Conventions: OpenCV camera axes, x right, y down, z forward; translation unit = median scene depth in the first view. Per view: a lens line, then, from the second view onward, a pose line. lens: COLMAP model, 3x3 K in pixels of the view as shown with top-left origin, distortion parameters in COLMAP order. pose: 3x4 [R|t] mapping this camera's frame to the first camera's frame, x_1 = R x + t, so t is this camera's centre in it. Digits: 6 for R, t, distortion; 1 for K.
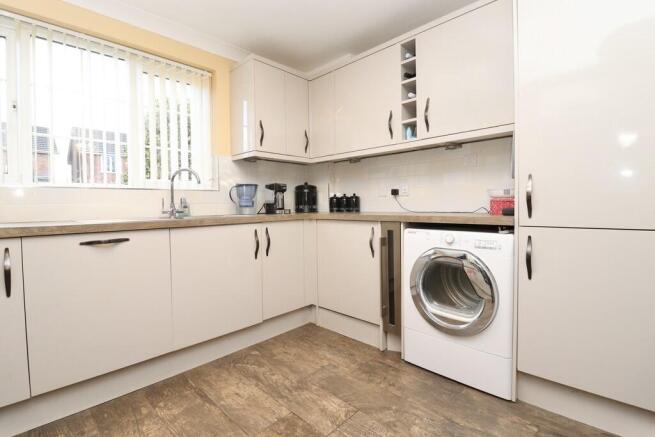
lens RADIAL K [[303.4, 0, 325.4], [0, 303.4, 212.4], [0, 0, 1]] dist [-0.002633, -0.005406]
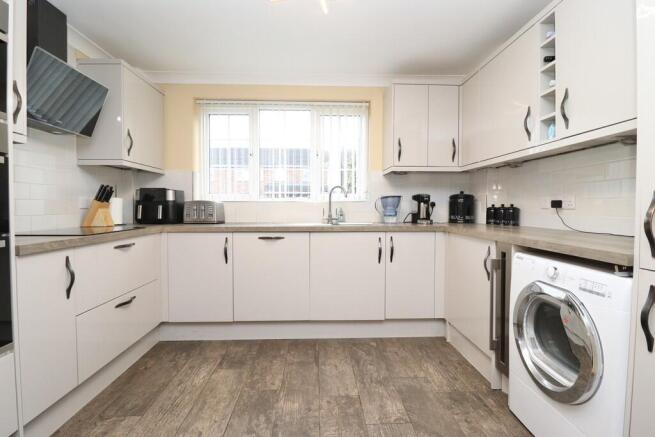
lens RADIAL K [[303.4, 0, 326.6], [0, 303.4, 213.1], [0, 0, 1]] dist [-0.002633, -0.005406]
pose [[0.722700, 0.029222, -0.690544, 0.421893], [-0.028162, 0.999521, 0.012824, -0.045659], [0.690588, 0.010180, 0.723177, 0.035660]]
